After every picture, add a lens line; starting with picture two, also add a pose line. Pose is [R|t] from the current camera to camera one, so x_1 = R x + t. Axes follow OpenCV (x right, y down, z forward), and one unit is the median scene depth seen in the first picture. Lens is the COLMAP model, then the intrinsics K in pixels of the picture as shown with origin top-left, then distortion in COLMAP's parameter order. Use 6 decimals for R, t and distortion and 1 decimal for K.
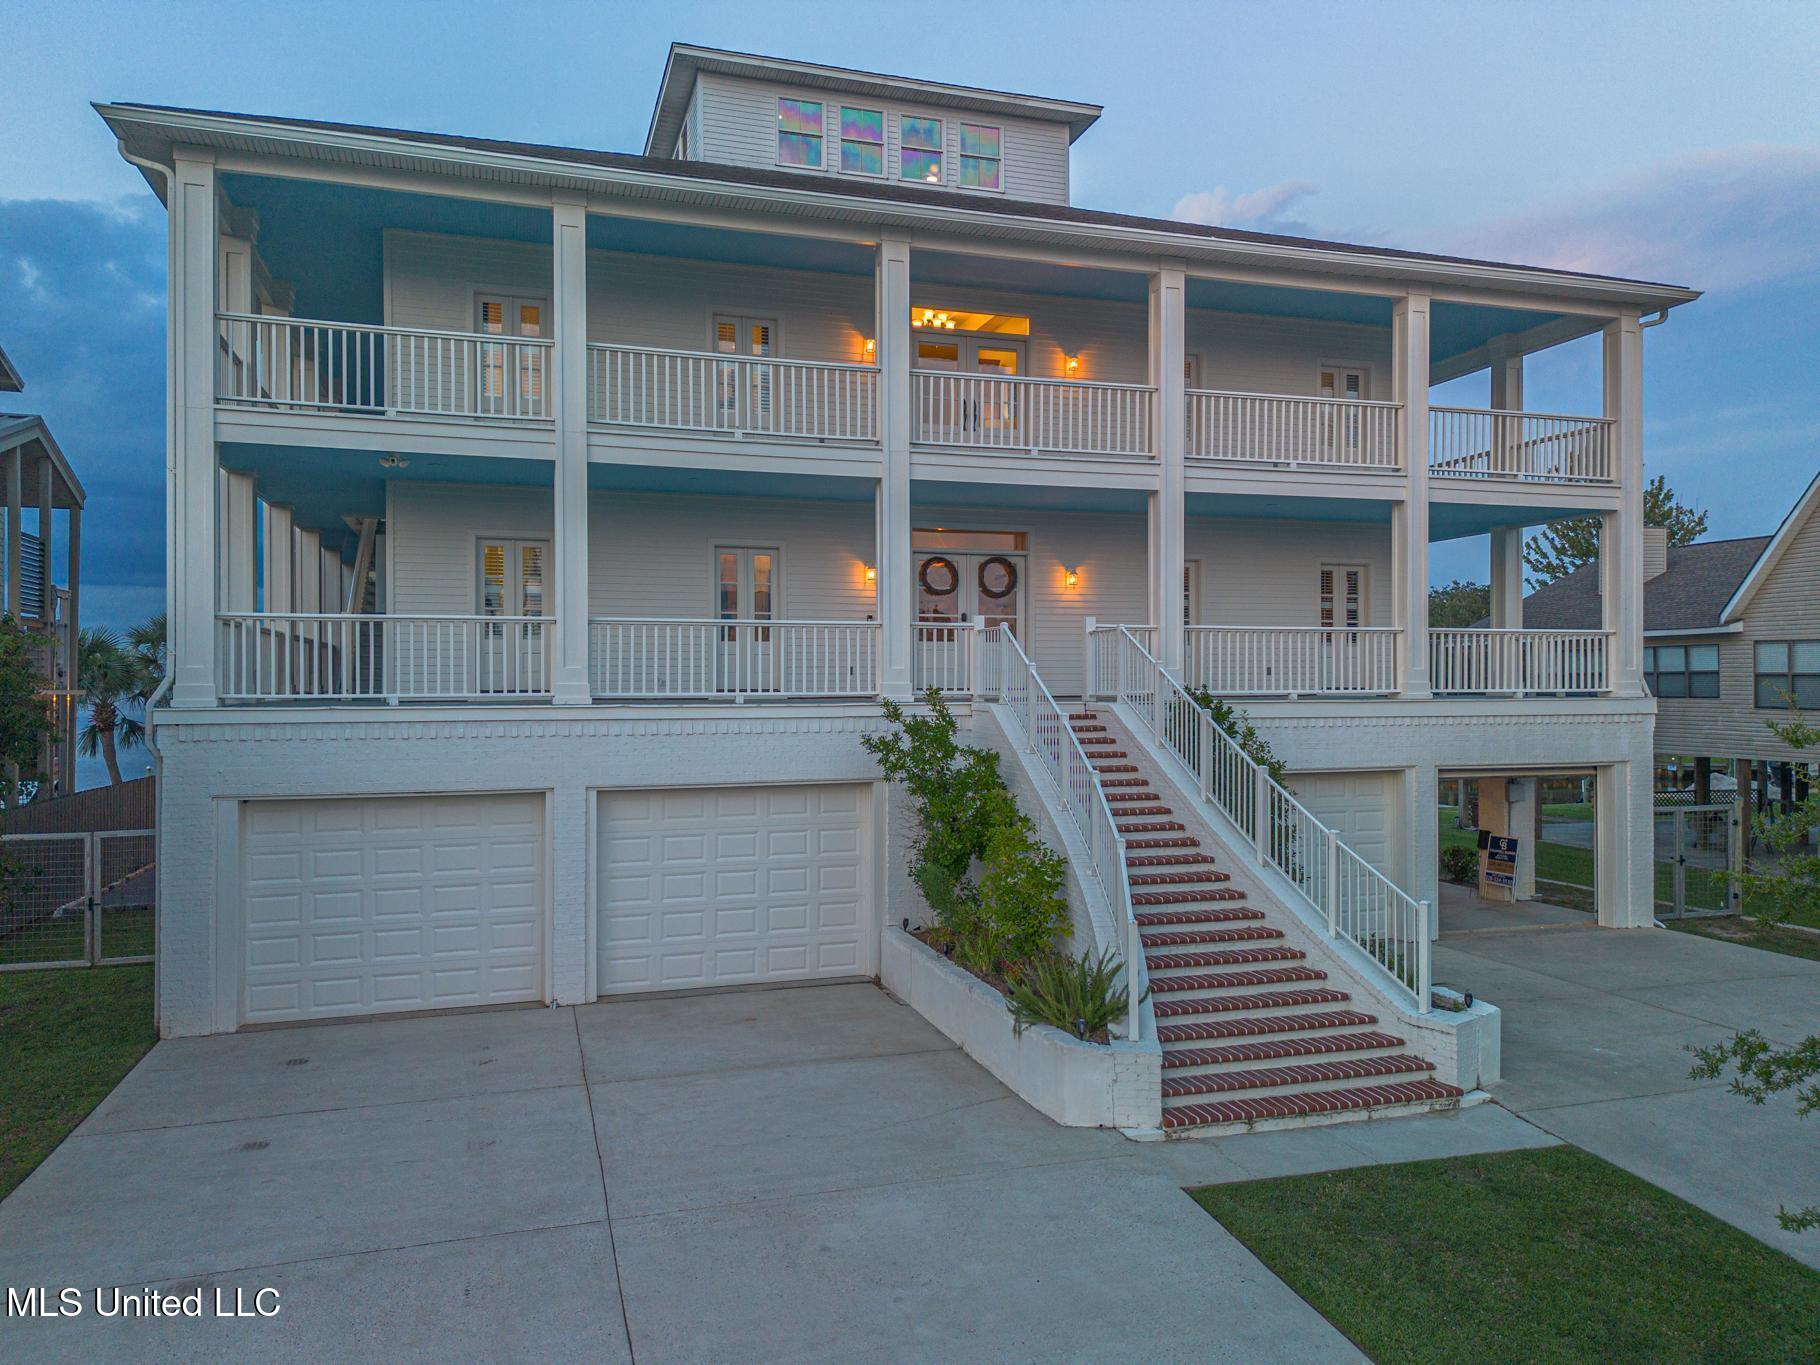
lens RADIAL K [[1281.0, 0, 910.0], [0, 1281.0, 682.5], [0, 0, 1]] dist [0.061956, -0.065890]
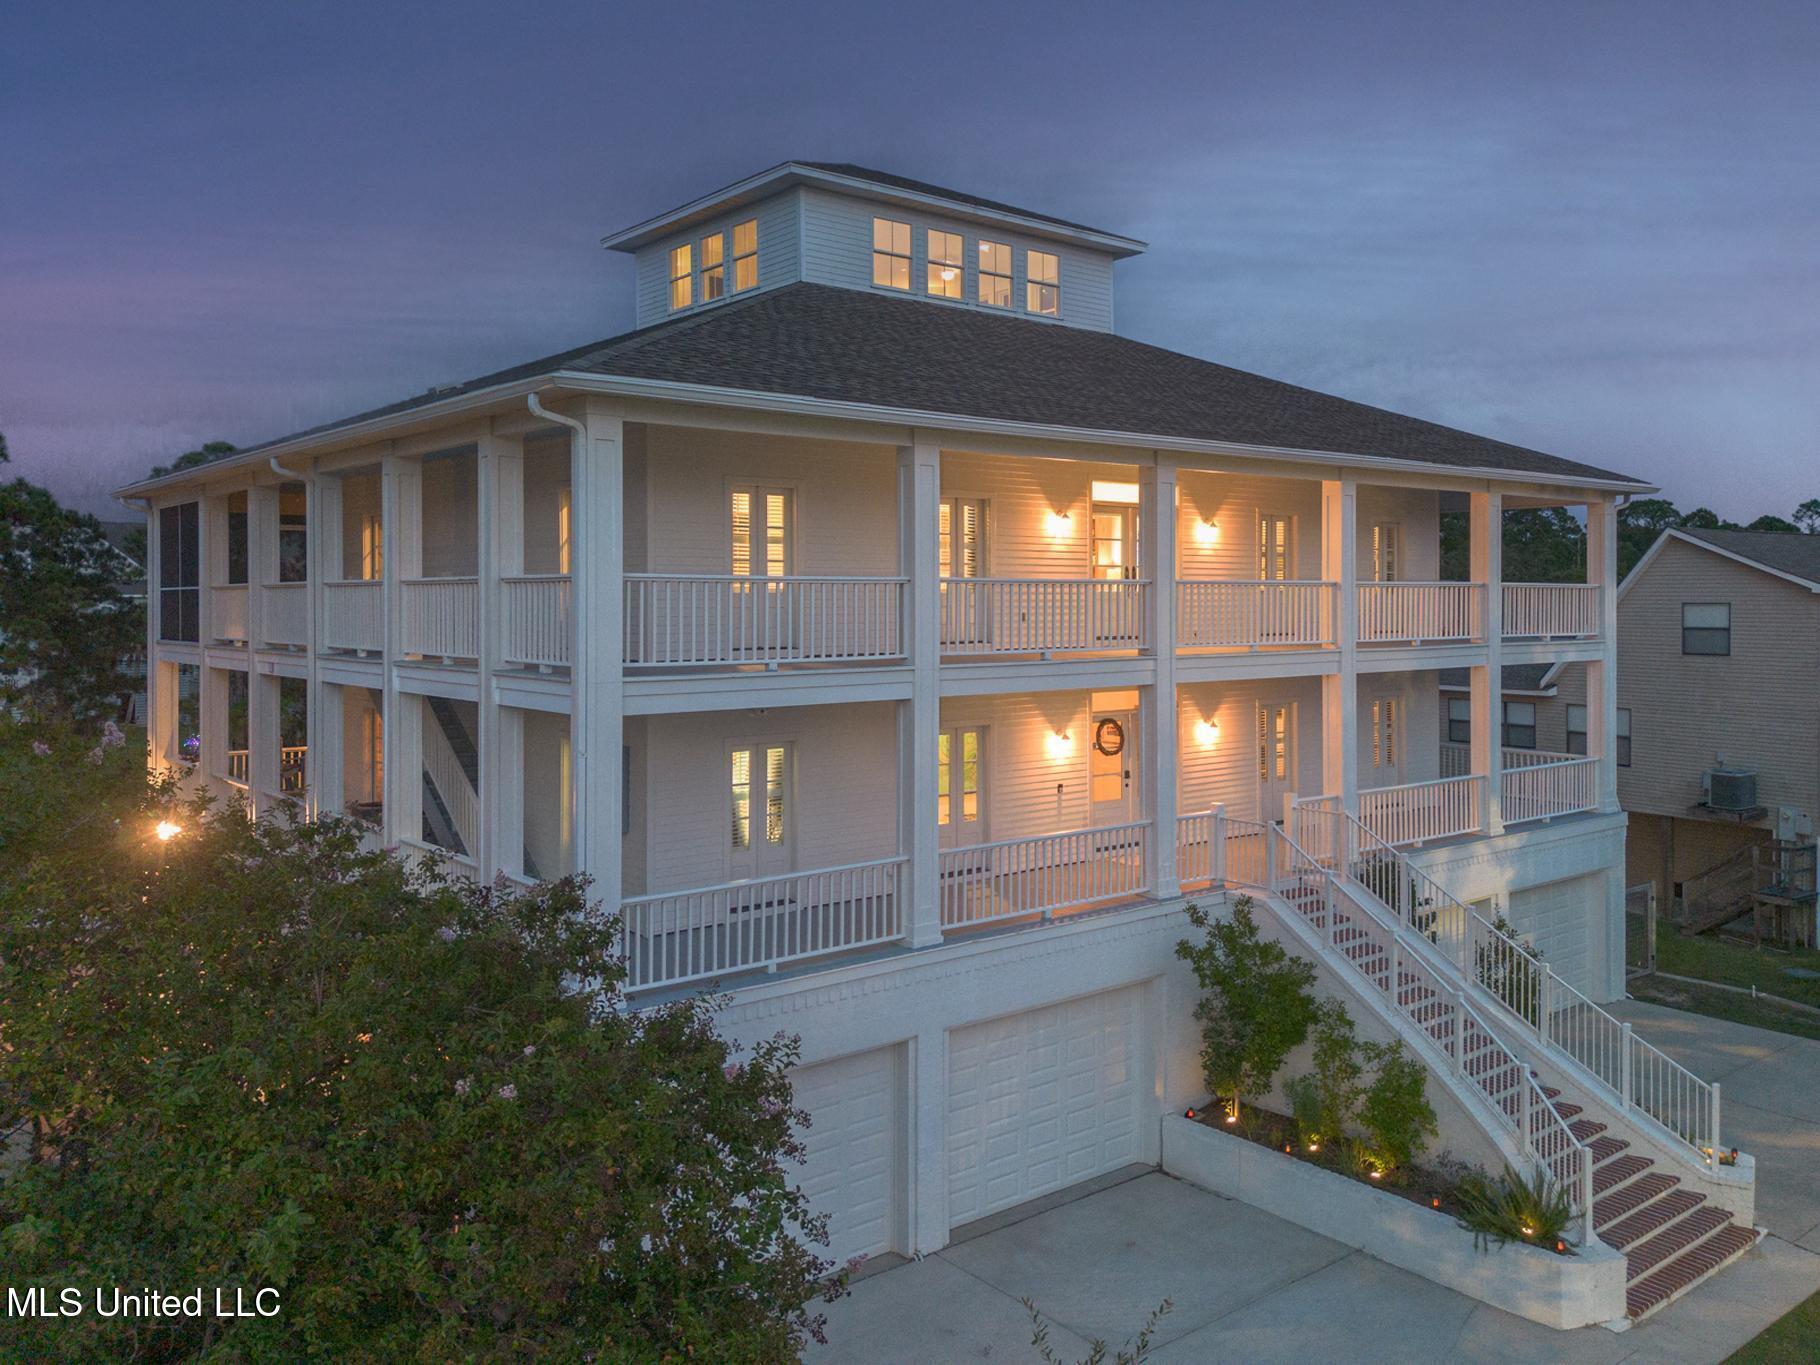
lens RADIAL K [[1445.4, 0, 975.8], [0, 1445.4, 583.2], [0, 0, 1]] dist [0.076486, -0.105844]
pose [[0.923545, 0.009141, 0.383382, -0.720452], [-0.007669, 0.999956, -0.005368, -0.273413], [-0.383414, 0.002018, 0.923574, -0.058354]]
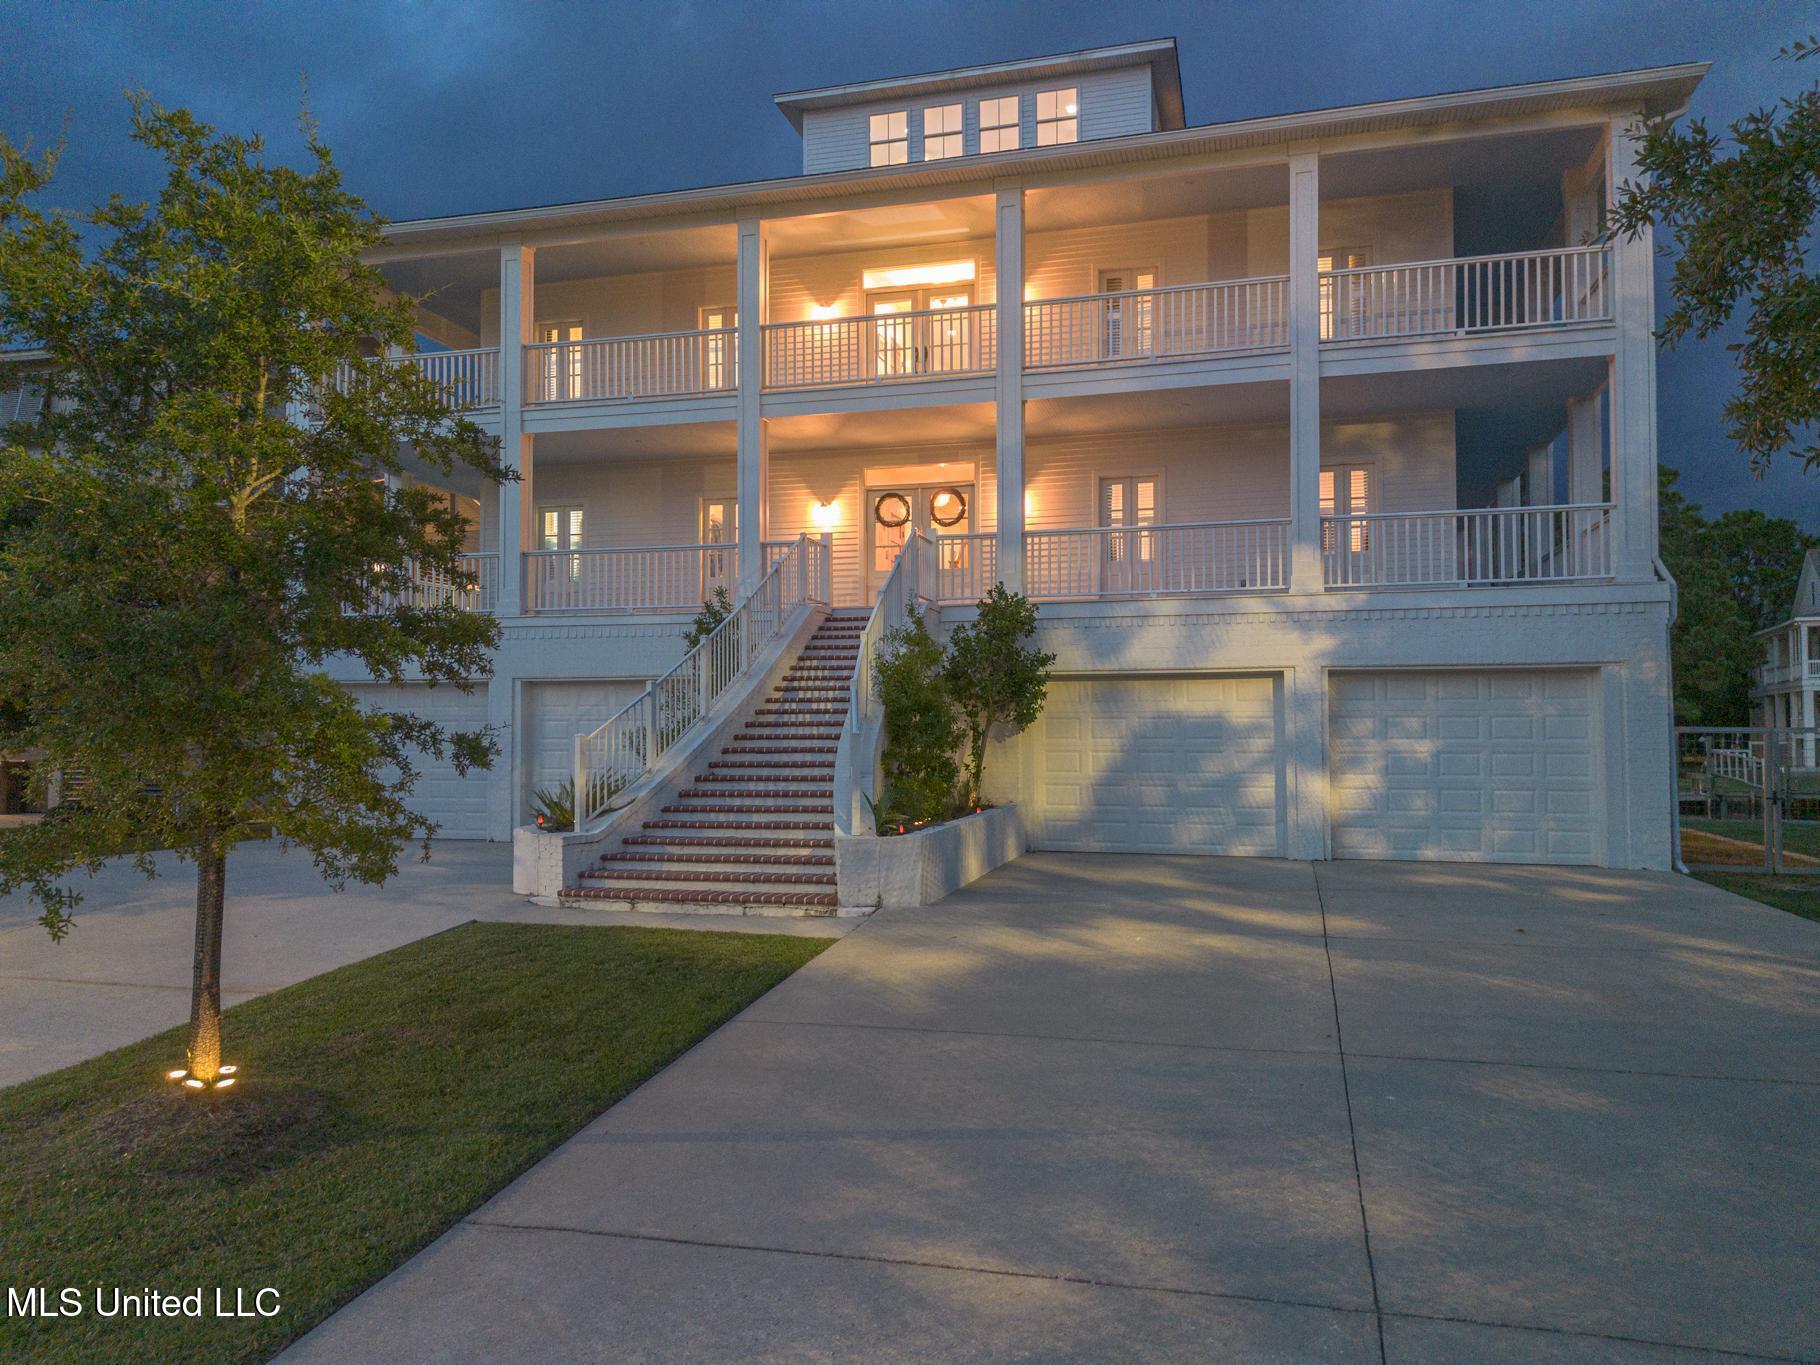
lens RADIAL K [[1281.0, 0, 910.0], [0, 1281.0, 682.5], [0, 0, 1]] dist [0.061956, -0.065890]
pose [[0.841825, -0.014924, -0.539544, 0.854158], [-0.000412, 0.999600, -0.028292, 0.131769], [0.539750, 0.024040, 0.841482, 0.107938]]
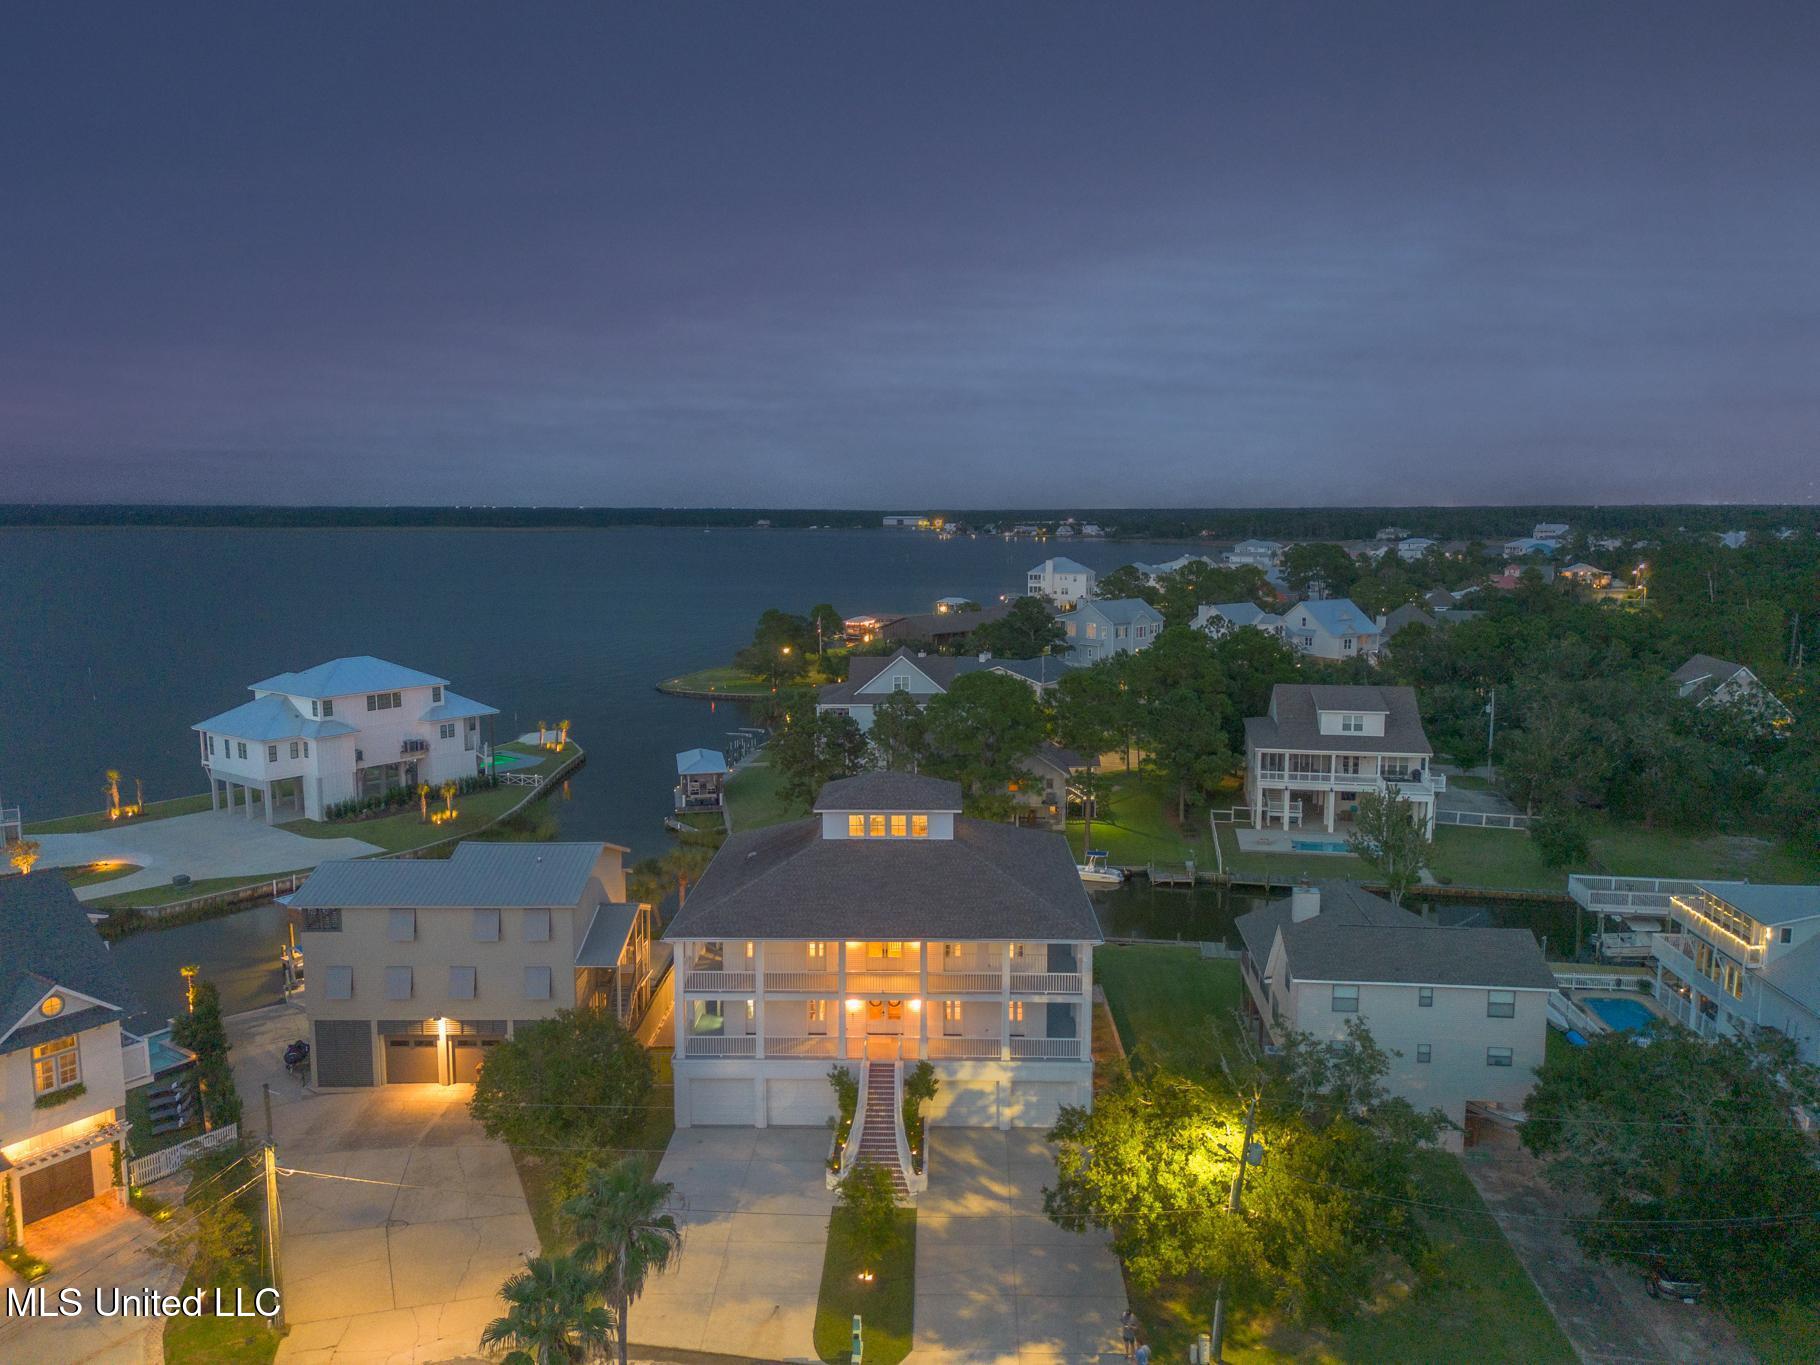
lens RADIAL K [[1264.3, 0, 921.2], [0, 1264.3, 672.8], [0, 0, 1]] dist [0.063913, -0.057633]
pose [[0.948639, 0.043429, -0.313365, 1.549139], [-0.003269, 0.991825, 0.127560, -1.841313], [0.316343, -0.119984, 0.941026, -2.700966]]
